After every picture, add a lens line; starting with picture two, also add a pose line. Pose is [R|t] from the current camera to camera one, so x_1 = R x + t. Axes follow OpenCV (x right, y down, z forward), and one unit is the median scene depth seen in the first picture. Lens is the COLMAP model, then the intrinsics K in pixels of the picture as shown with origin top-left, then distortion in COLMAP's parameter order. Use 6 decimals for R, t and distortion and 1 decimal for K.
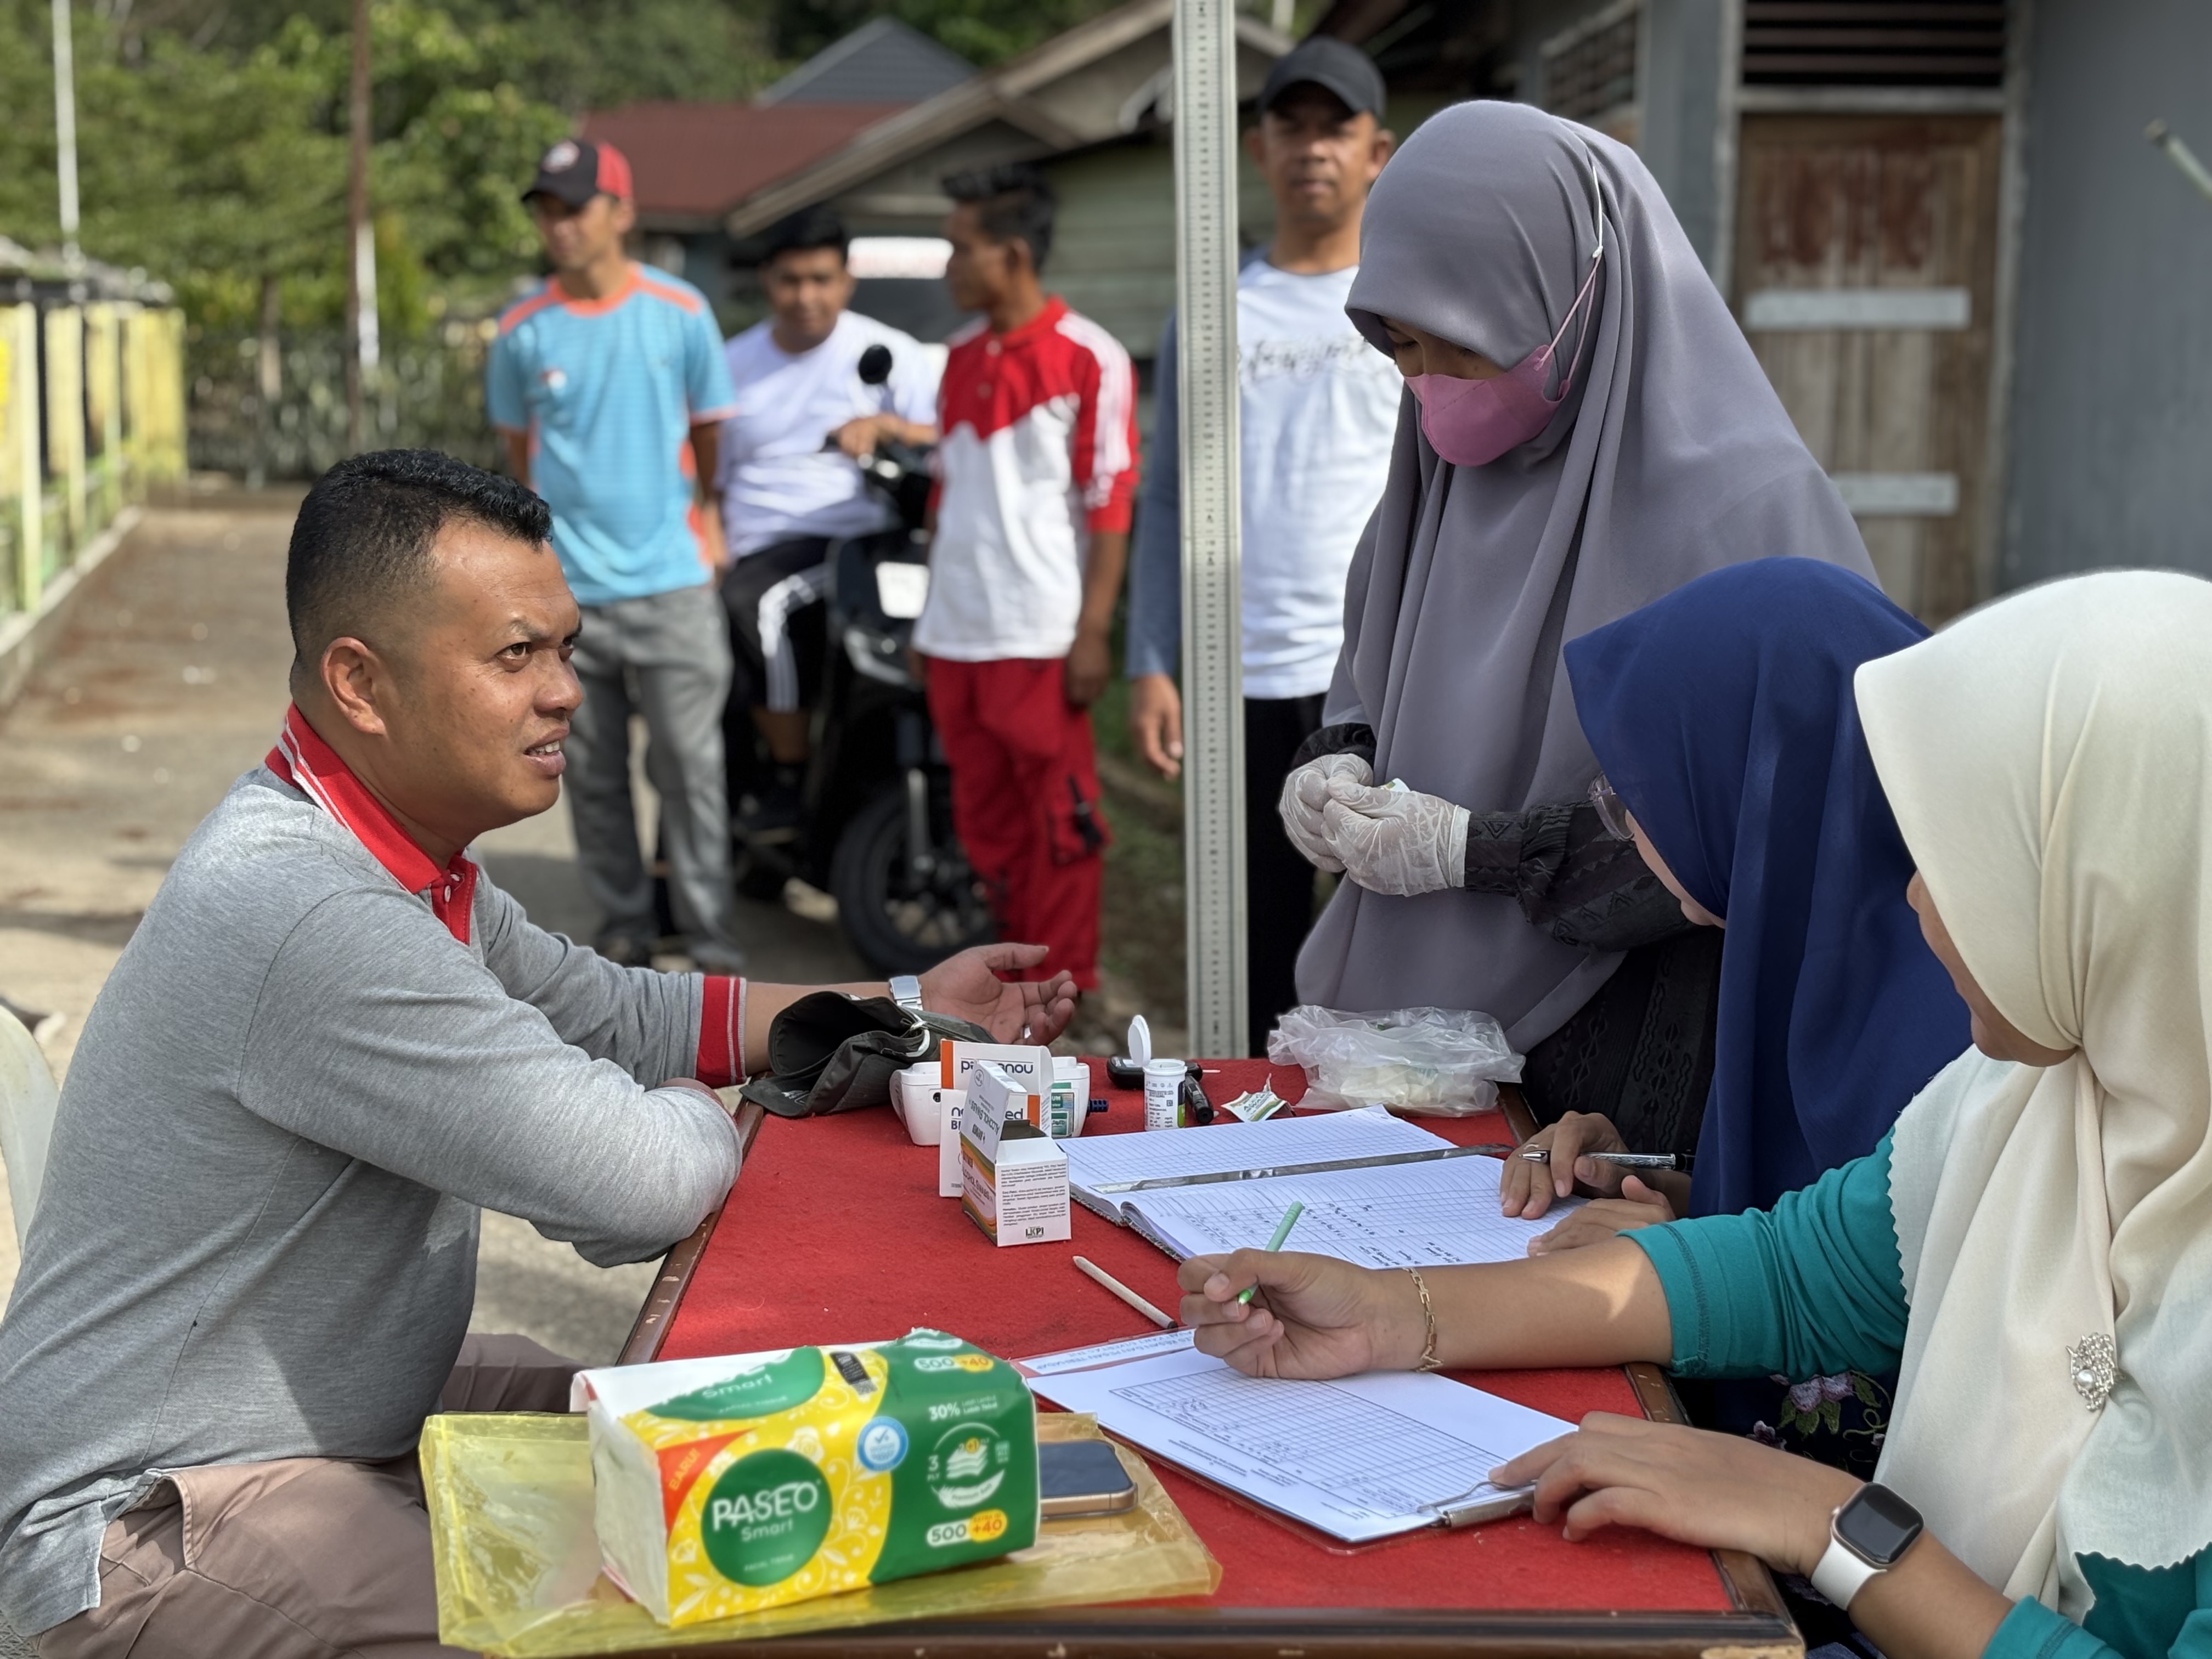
lens RADIAL K [[3415.9, 0, 1129.1], [0, 3415.9, 943.0], [0, 0, 1]] dist [0.043368, 0.000000]
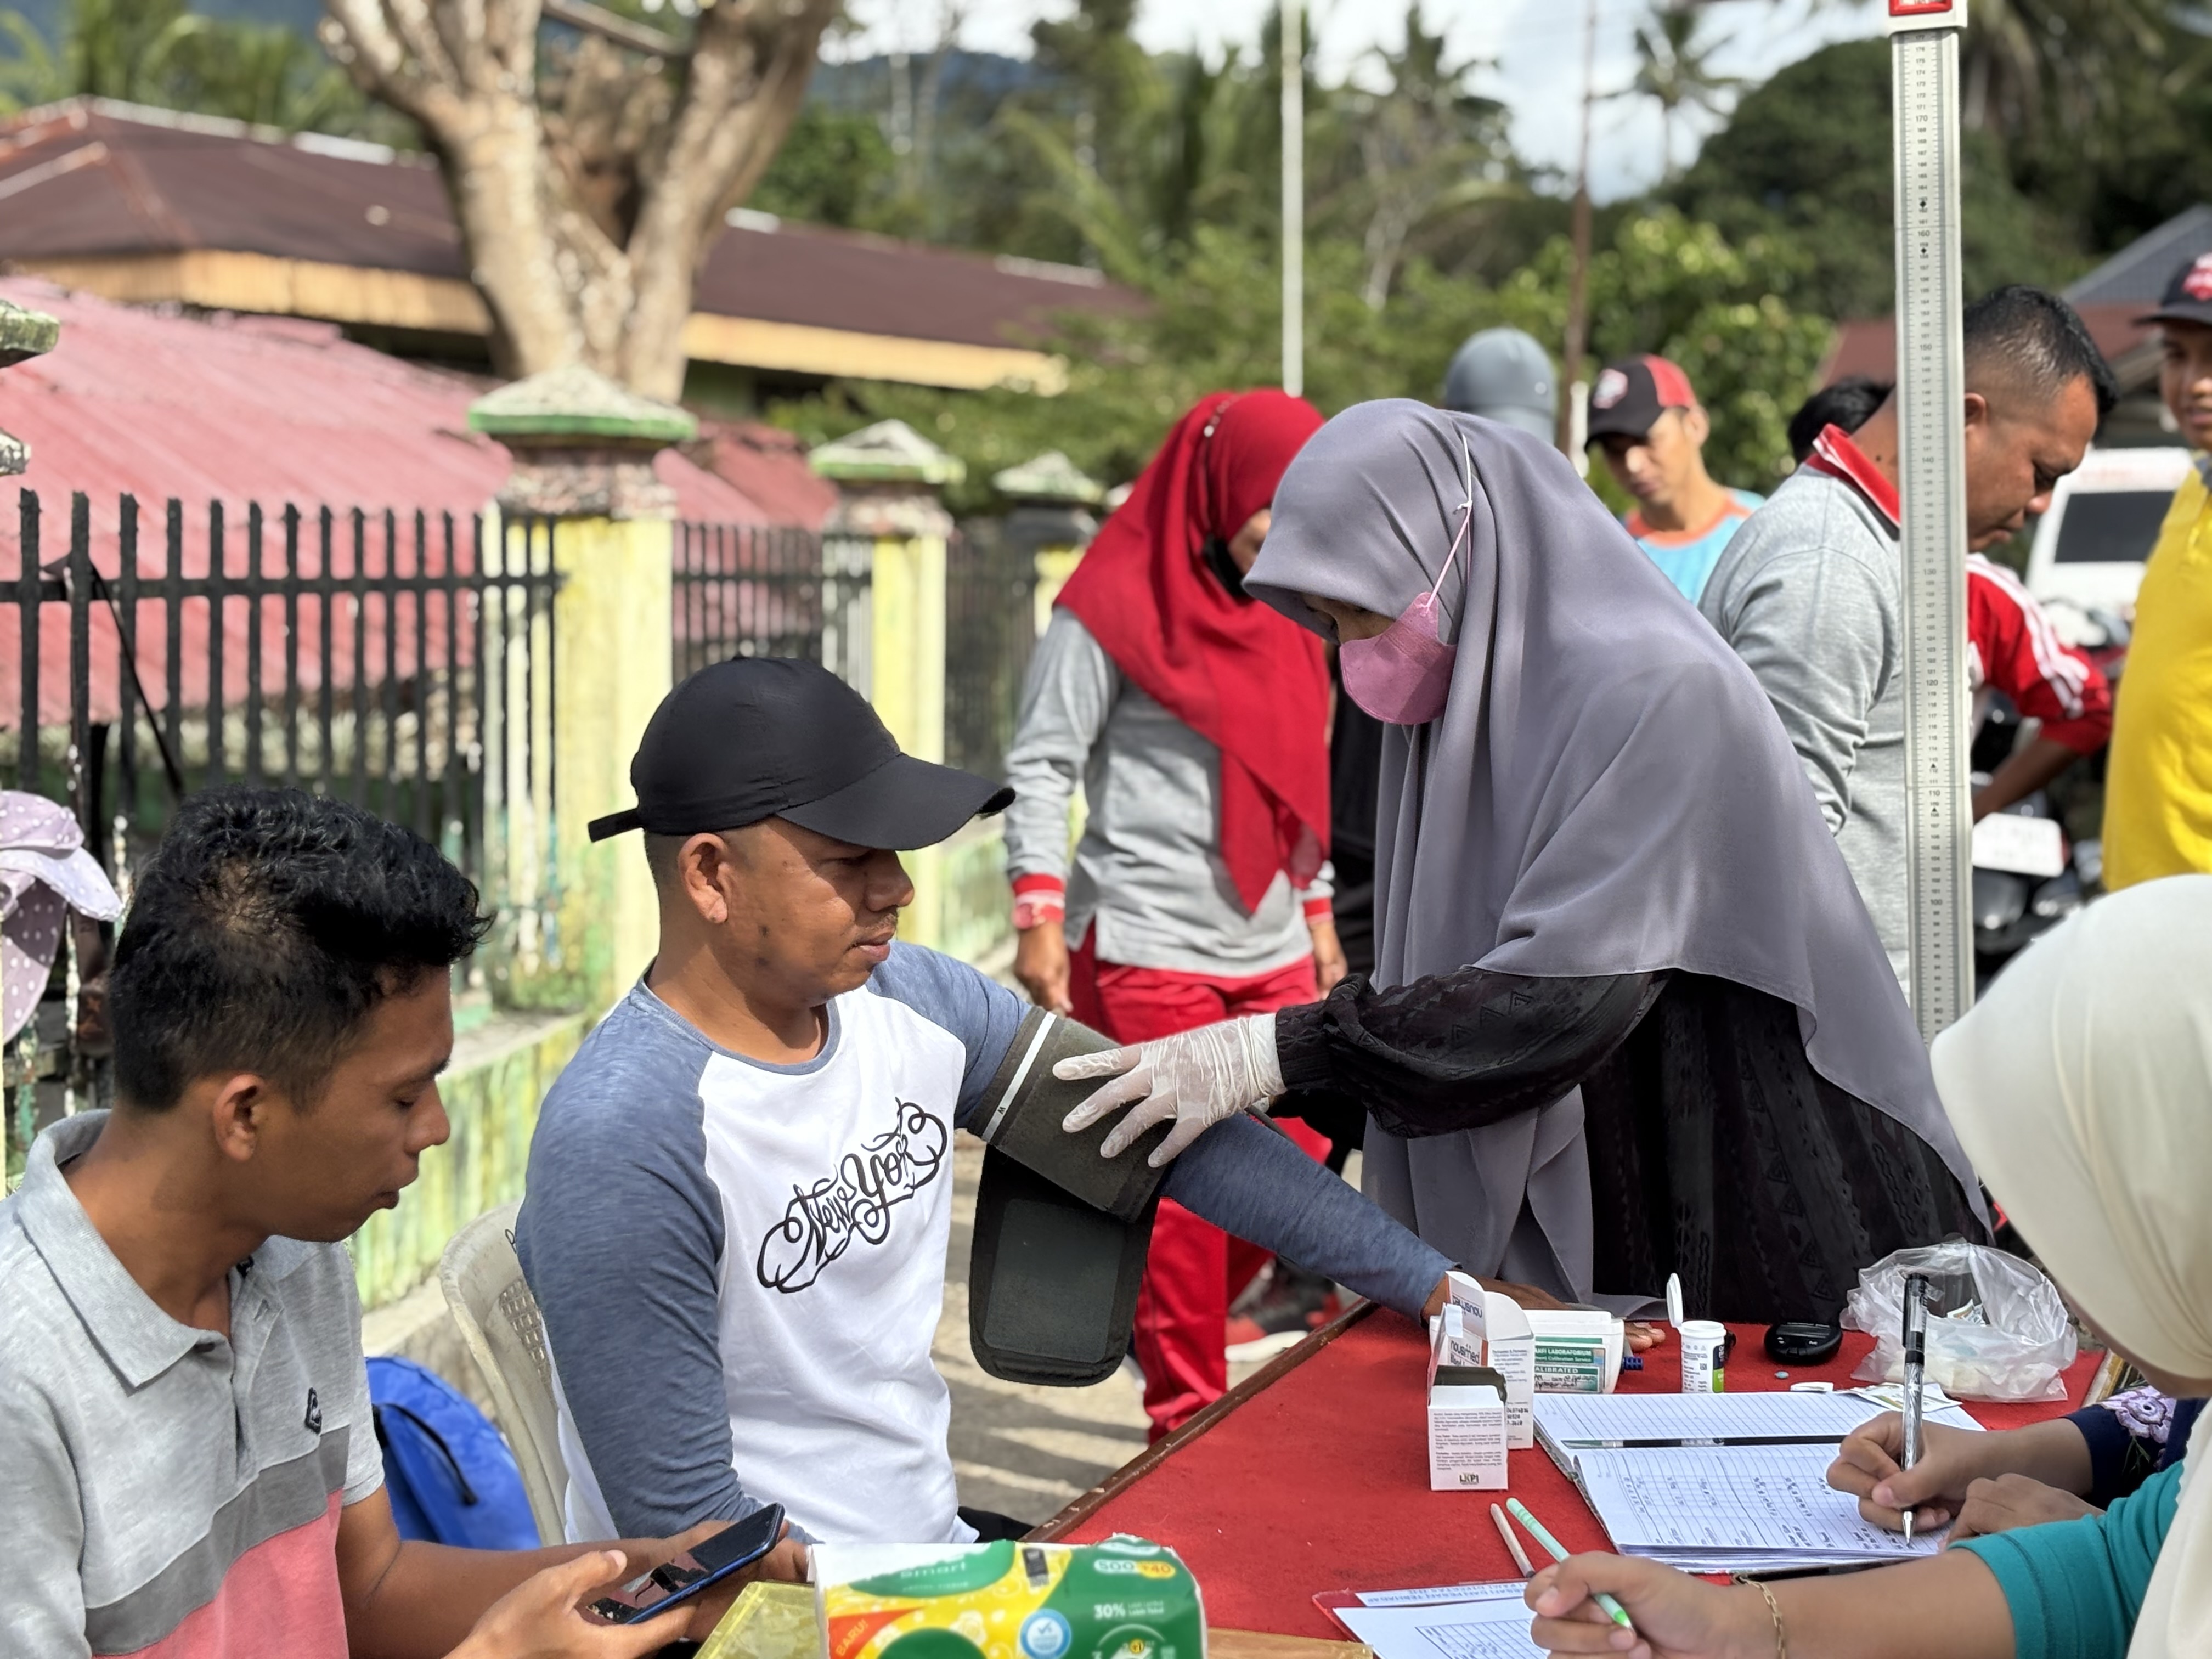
lens RADIAL K [[3755.9, 0, 1105.1], [0, 3755.9, 826.6], [0, 0, 1]] dist [-0.032618, 0.000000]
pose [[0.932807, 0.014045, -0.360103, 0.266411], [-0.051186, 0.994273, -0.093814, 0.003268], [0.356723, 0.105943, 0.928183, -0.077754]]
